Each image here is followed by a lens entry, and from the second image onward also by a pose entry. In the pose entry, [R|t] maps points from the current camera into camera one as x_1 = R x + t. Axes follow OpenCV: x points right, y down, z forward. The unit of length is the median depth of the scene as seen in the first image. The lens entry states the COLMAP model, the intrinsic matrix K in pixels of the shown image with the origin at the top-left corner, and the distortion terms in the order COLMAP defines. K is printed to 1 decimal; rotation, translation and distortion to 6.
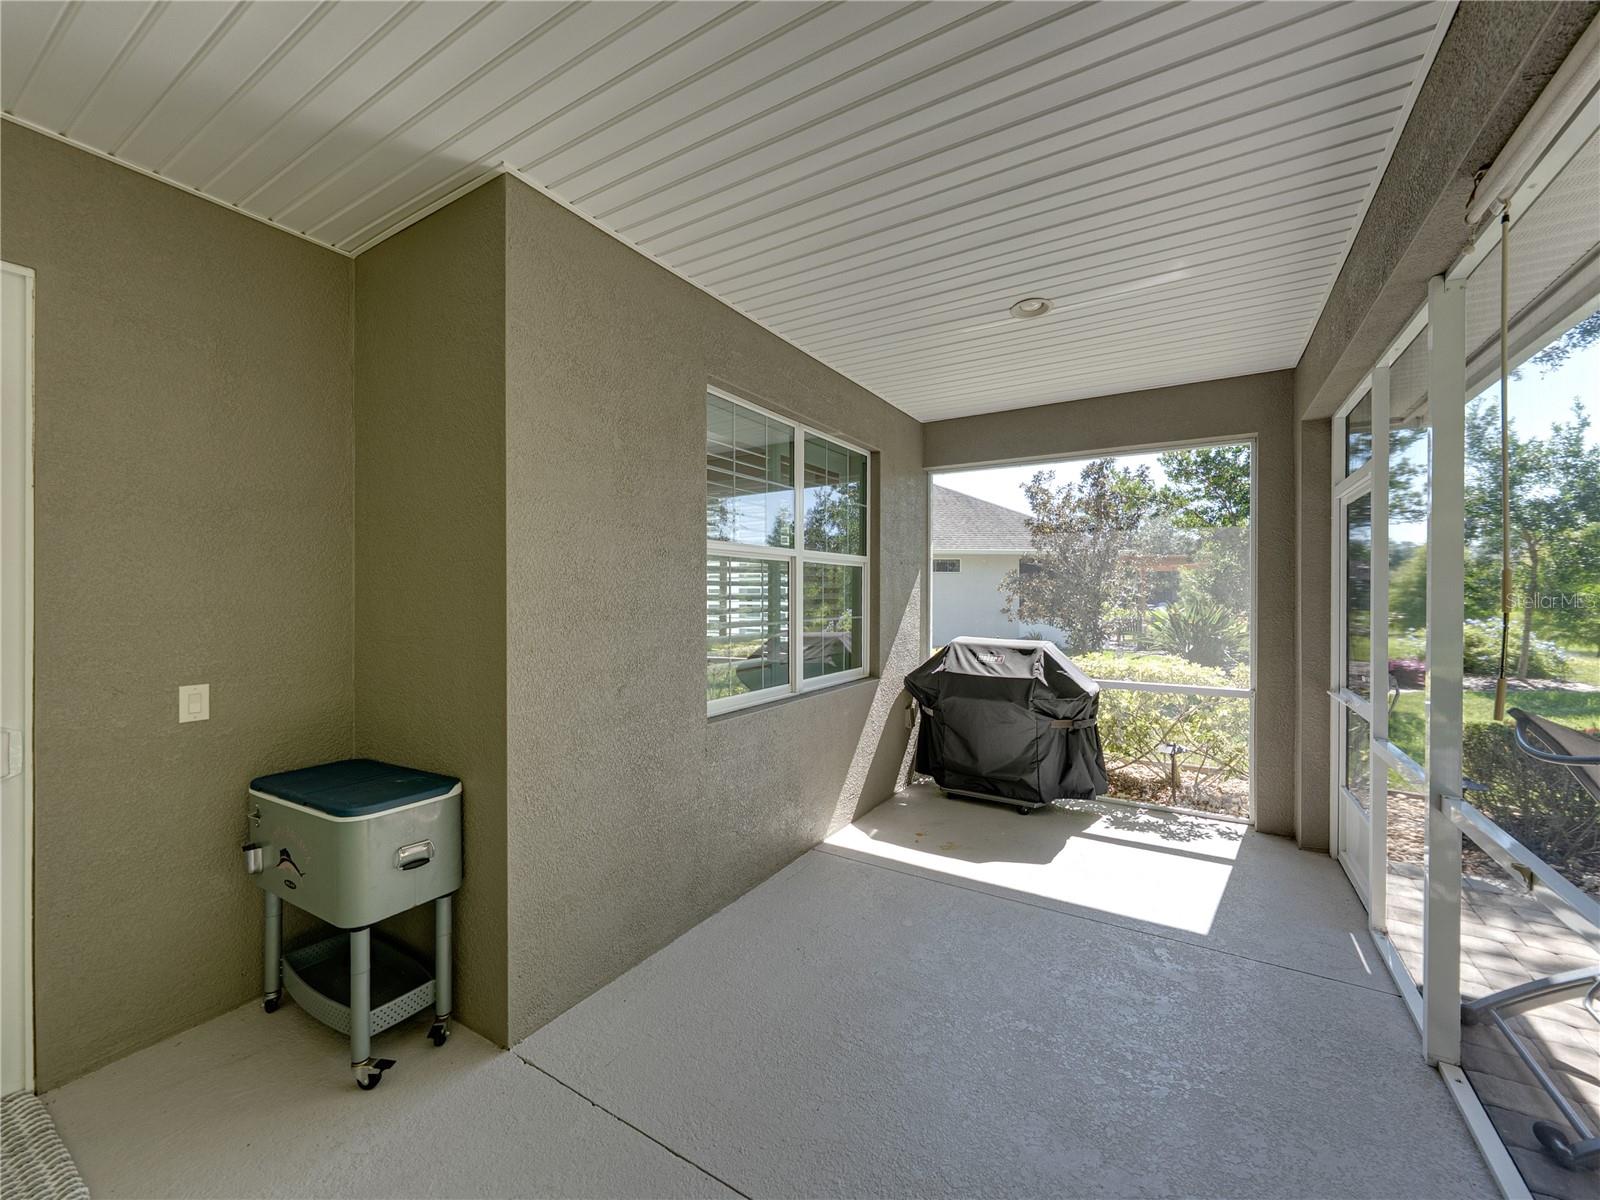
lens RADIAL K [[633.7, 0, 795.1], [0, 633.7, 590.3], [0, 0, 1]] dist [0.000039, -0.000095]
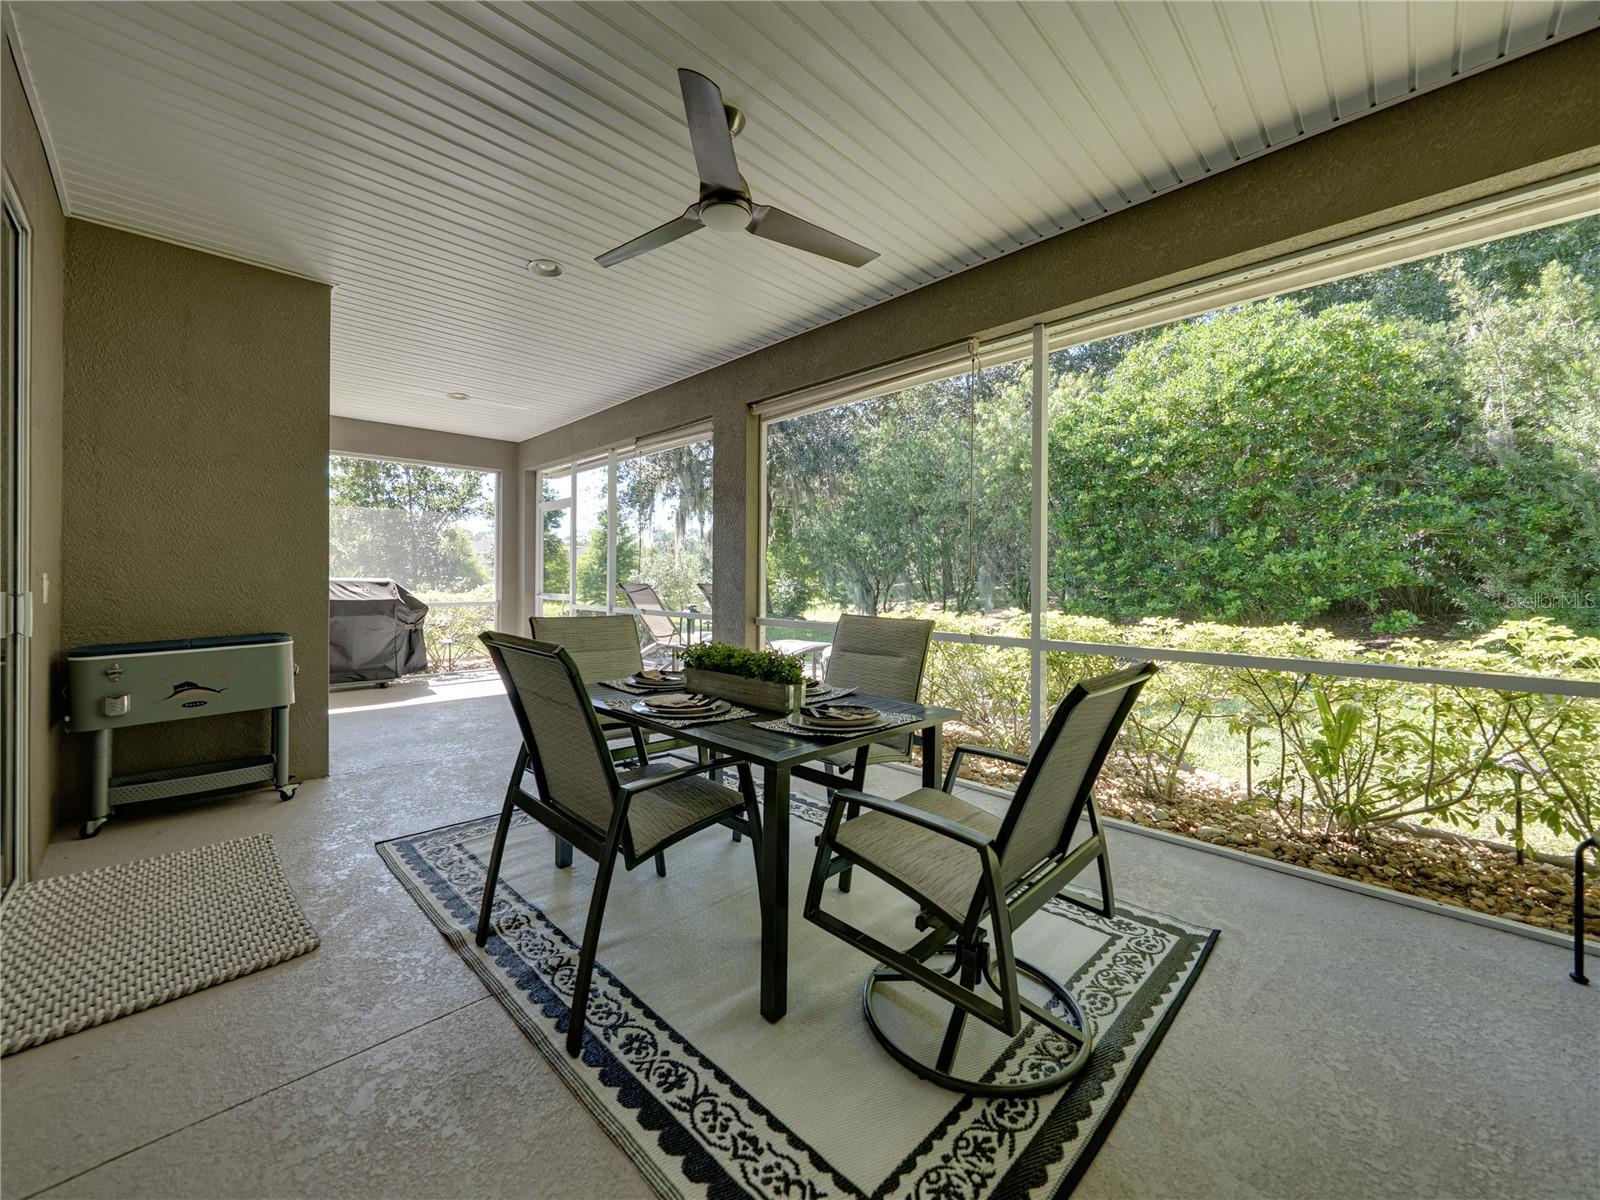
lens RADIAL K [[633.7, 0, 795.1], [0, 633.7, 590.3], [0, 0, 1]] dist [0.000039, -0.000095]
pose [[0.236099, -0.016657, 0.971586, -0.913402], [-0.006027, 0.999809, 0.018606, 0.080212], [-0.971710, -0.010248, 0.235953, -0.339024]]
